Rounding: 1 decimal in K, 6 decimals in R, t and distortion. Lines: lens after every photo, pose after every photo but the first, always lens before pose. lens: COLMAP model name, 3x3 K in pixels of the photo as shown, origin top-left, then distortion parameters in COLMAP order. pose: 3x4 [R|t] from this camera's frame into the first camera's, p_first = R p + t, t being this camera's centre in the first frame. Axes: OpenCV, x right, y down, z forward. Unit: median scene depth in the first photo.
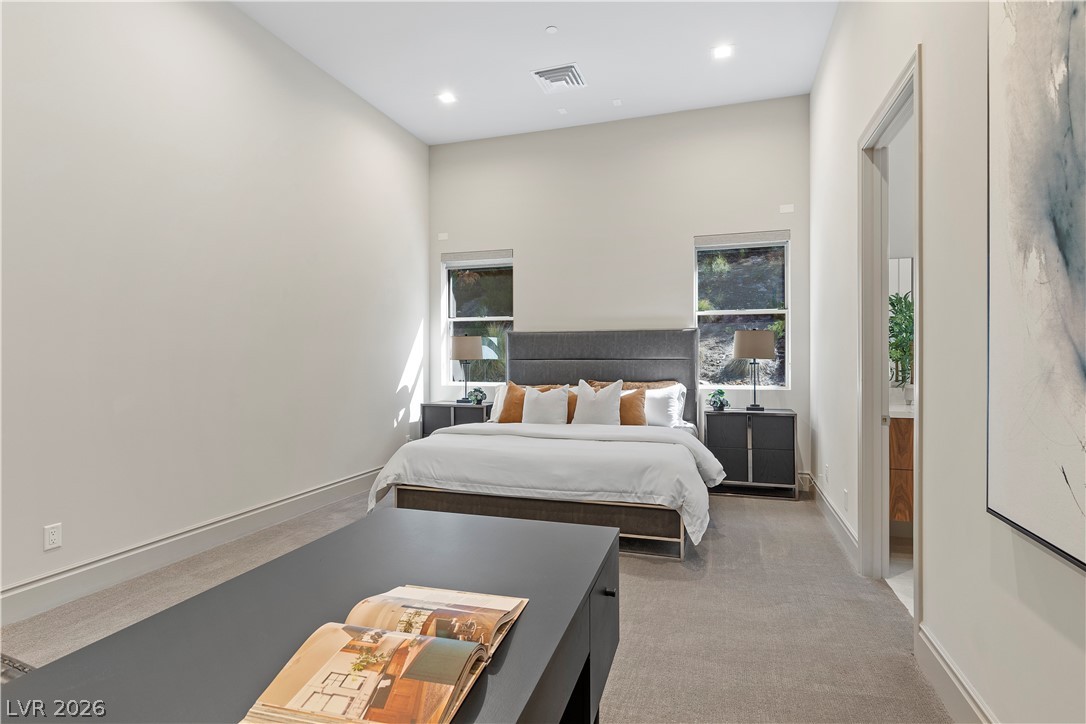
lens RADIAL K [[553.6, 0, 544.1], [0, 553.6, 360.3], [0, 0, 1]] dist [-0.000688, -0.000206]
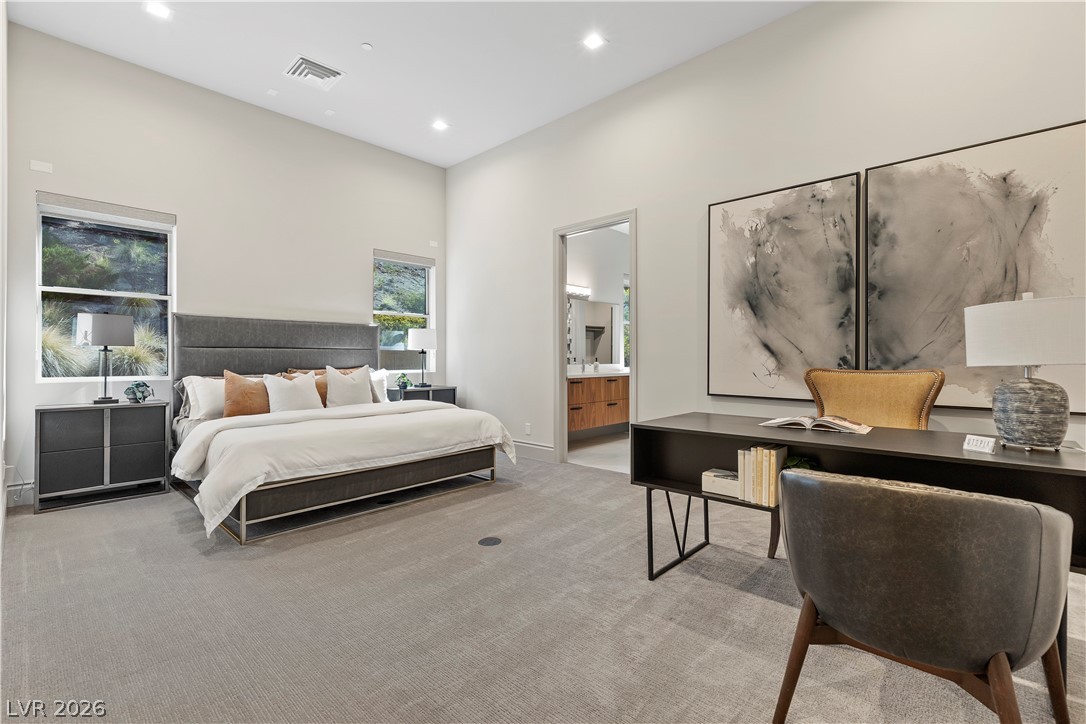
lens RADIAL K [[492.2, 0, 550.8], [0, 492.2, 357.7], [0, 0, 1]] dist [0.005452, -0.000804]
pose [[0.416421, 0.003672, 0.909165, -0.787198], [0.006604, 0.999953, -0.007064, 0.036972], [-0.909148, 0.008946, 0.416377, 0.281395]]
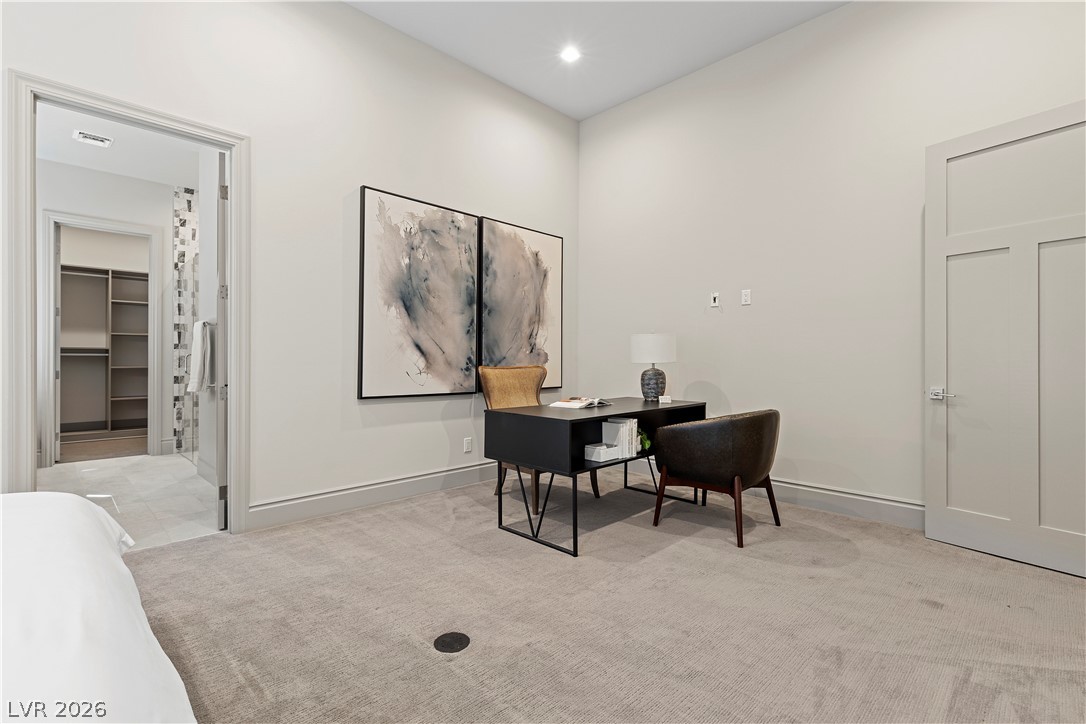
lens RADIAL K [[492.2, 0, 549.6], [0, 492.2, 363.1], [0, 0, 1]] dist [0.005452, -0.000804]
pose [[-0.894943, -0.005833, 0.446143, -0.422529], [0.000117, 0.999911, 0.013308, 0.031247], [-0.446181, 0.011962, -0.894863, 1.112841]]
